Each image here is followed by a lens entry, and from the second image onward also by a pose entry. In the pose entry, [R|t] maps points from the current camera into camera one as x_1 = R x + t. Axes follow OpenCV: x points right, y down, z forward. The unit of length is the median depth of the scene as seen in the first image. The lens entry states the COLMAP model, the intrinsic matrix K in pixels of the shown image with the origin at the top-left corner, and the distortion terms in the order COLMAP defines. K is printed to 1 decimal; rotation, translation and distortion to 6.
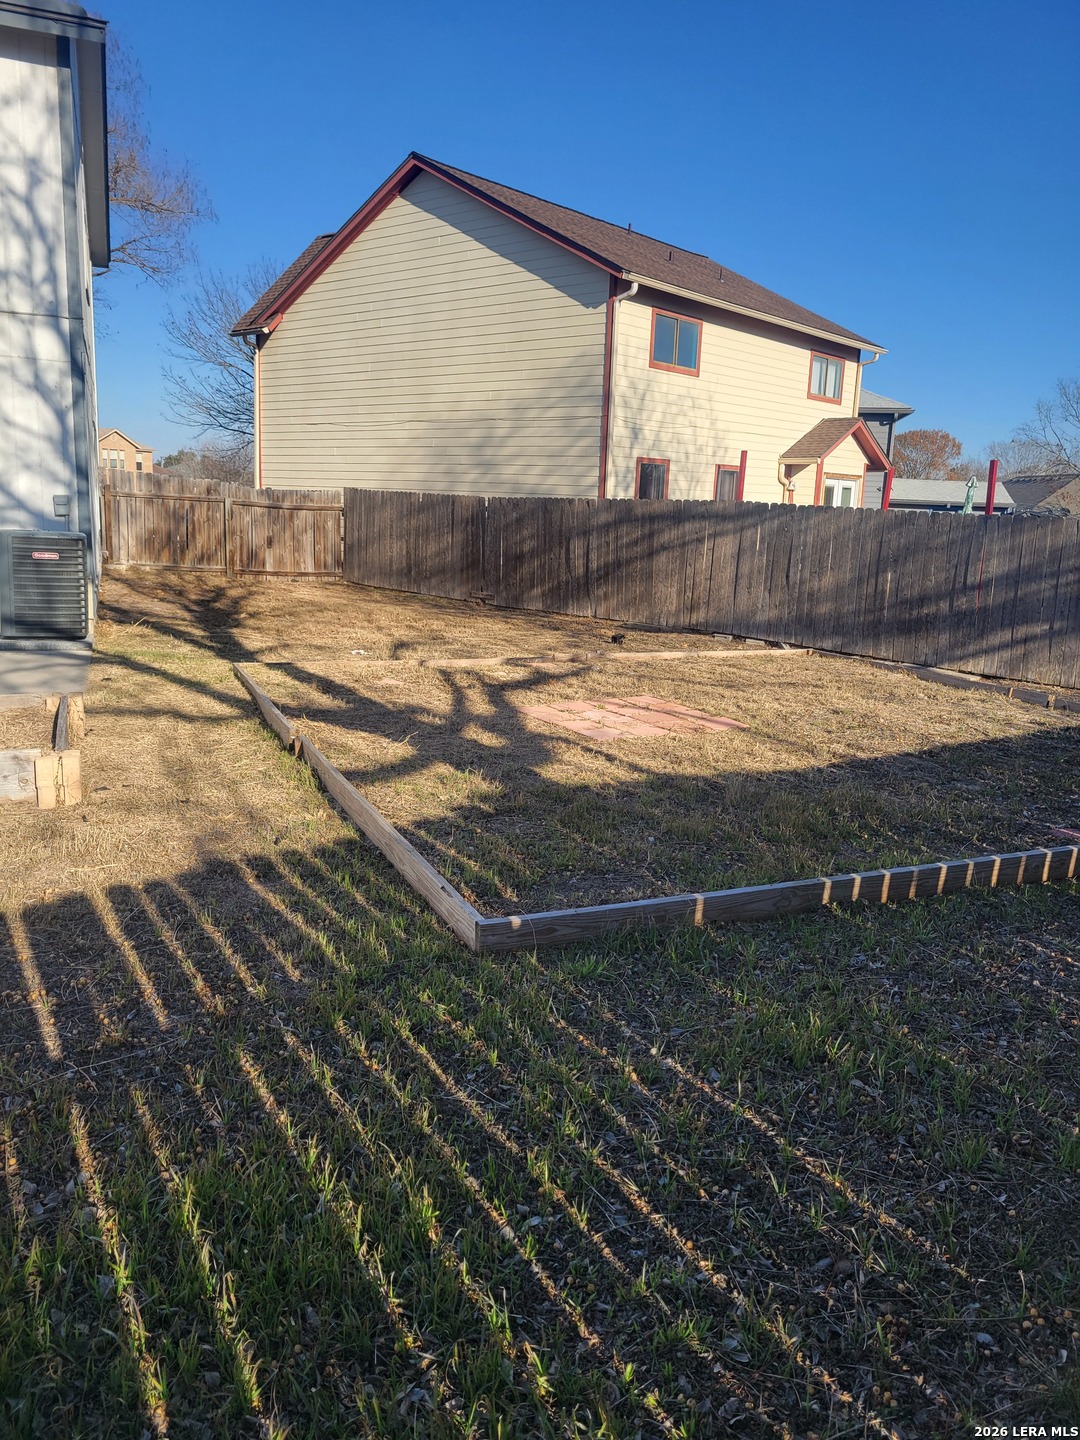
lens RADIAL K [[1046.1, 0, 540.0], [0, 1046.1, 720.0], [0, 0, 1]] dist [0.050896, -0.062236]
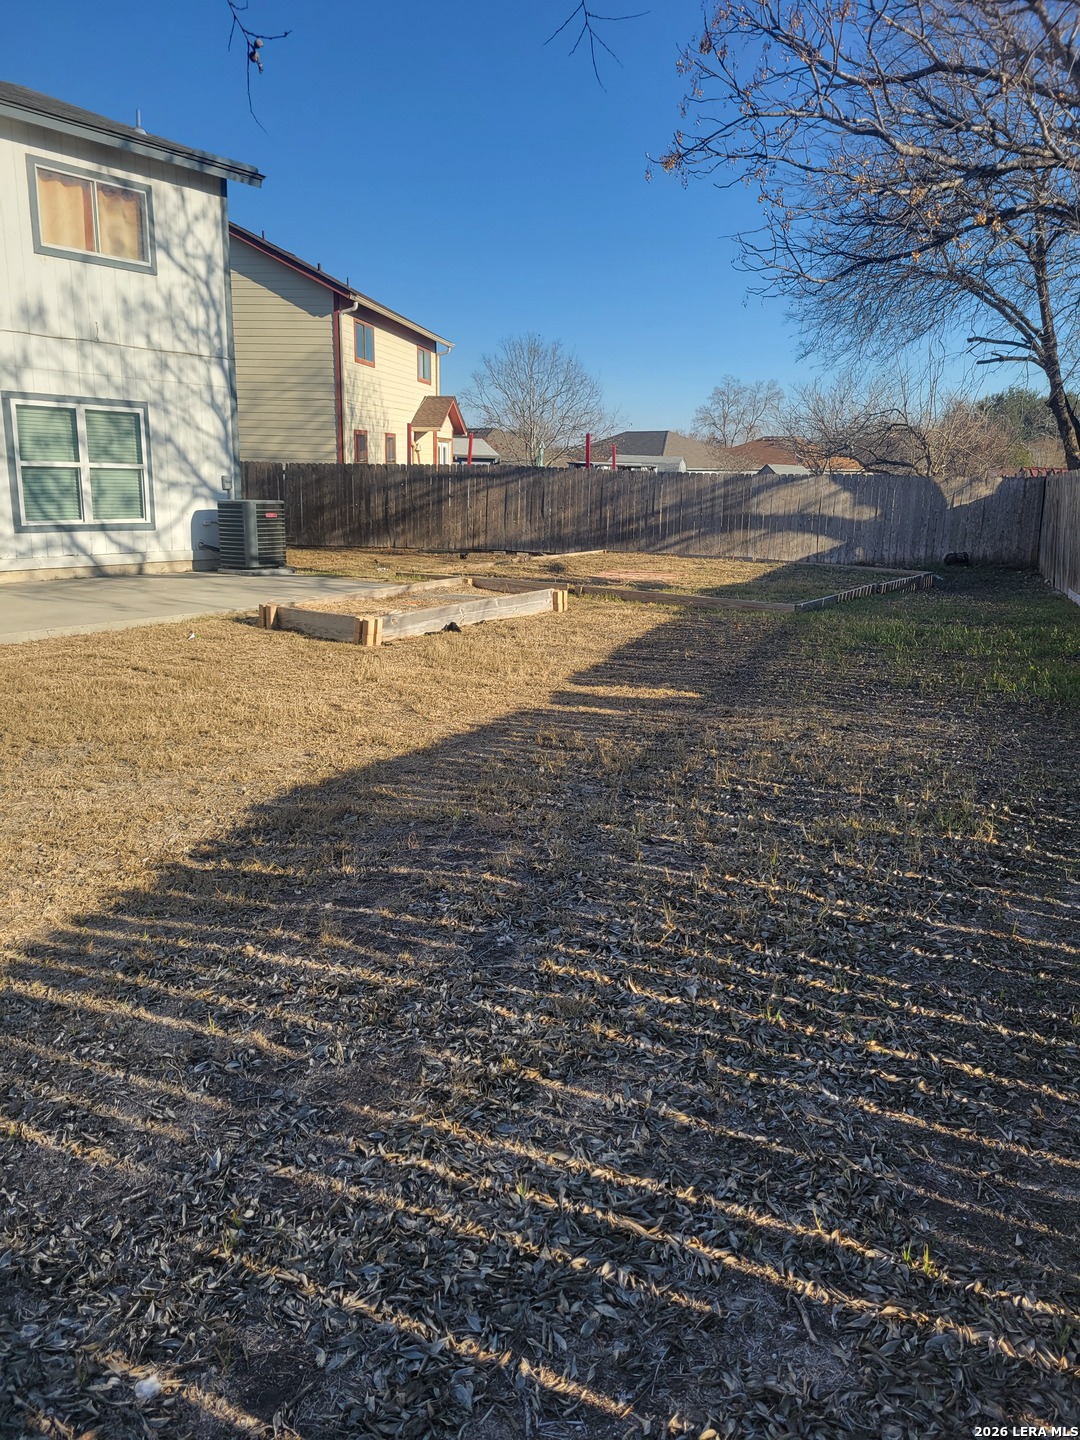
lens RADIAL K [[1046.1, 0, 540.0], [0, 1046.1, 720.0], [0, 0, 1]] dist [0.050896, -0.062236]
pose [[0.840023, -0.149602, 0.521517, -0.763396], [0.122849, 0.988714, 0.085746, 0.049521], [-0.528459, -0.007961, 0.848922, -0.439130]]
